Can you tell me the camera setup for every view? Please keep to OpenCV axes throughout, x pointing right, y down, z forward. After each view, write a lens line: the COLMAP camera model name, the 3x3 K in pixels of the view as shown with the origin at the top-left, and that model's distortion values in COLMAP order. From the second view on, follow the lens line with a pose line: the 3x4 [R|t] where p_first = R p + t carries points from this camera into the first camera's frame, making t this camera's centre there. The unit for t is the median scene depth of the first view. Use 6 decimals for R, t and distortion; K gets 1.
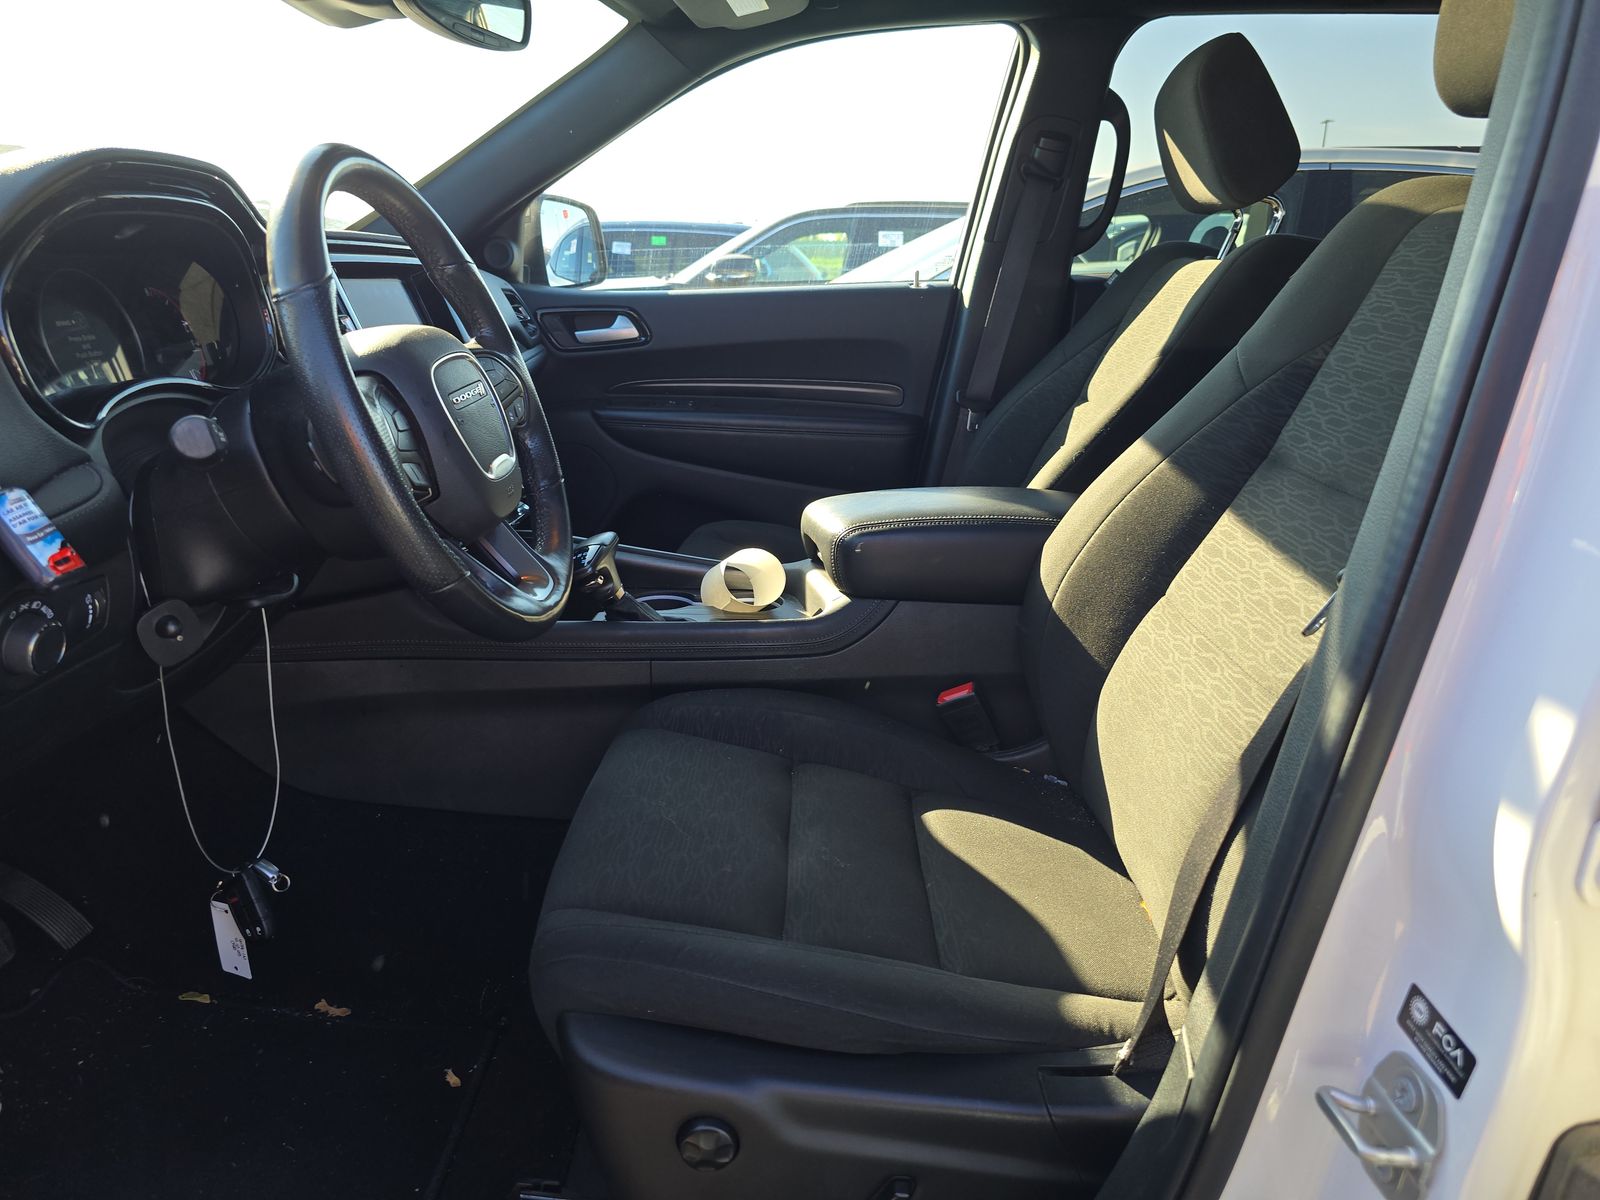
lens RADIAL K [[1051.9, 0, 803.6], [0, 1051.9, 605.7], [0, 0, 1]] dist [0.061584, -0.077286]
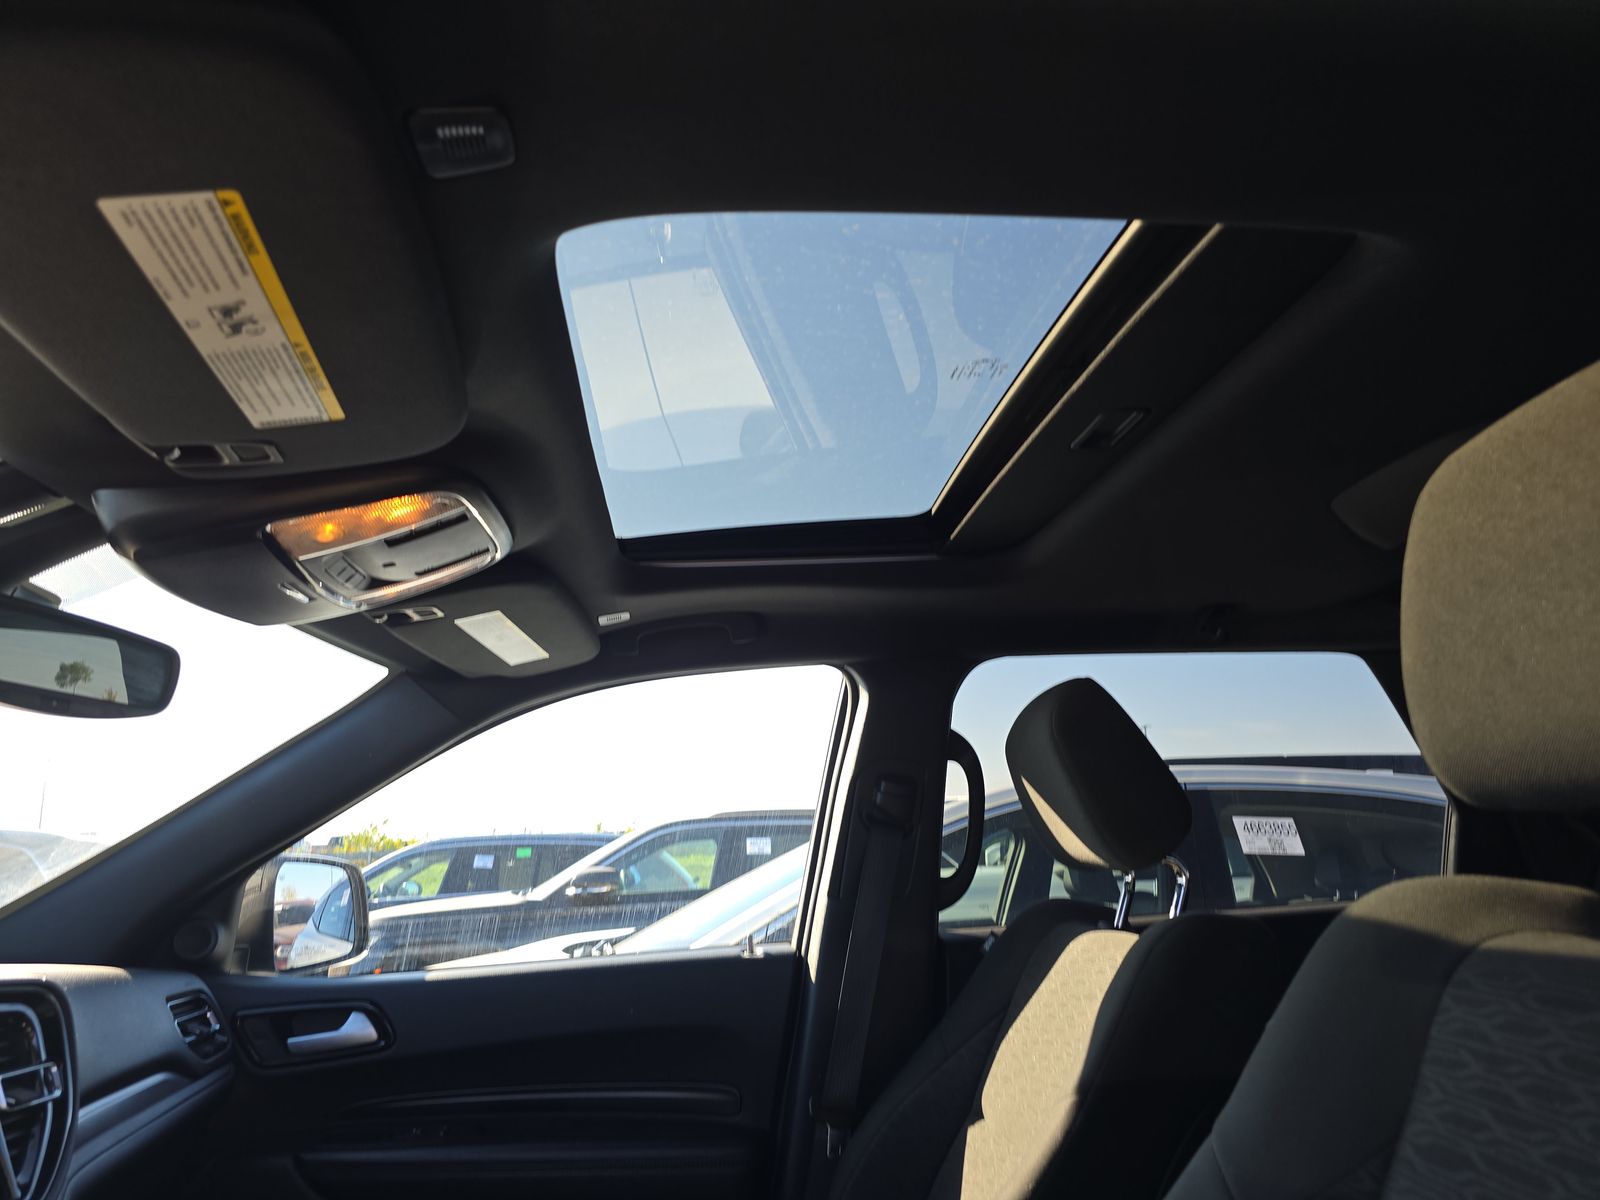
lens RADIAL K [[1051.9, 0, 803.6], [0, 1051.9, 605.7], [0, 0, 1]] dist [0.061584, -0.077286]
pose [[0.993590, -0.005923, 0.112891, 0.057451], [0.063789, 0.853833, -0.516624, -0.110123], [-0.093330, 0.520513, 0.848737, 0.183135]]
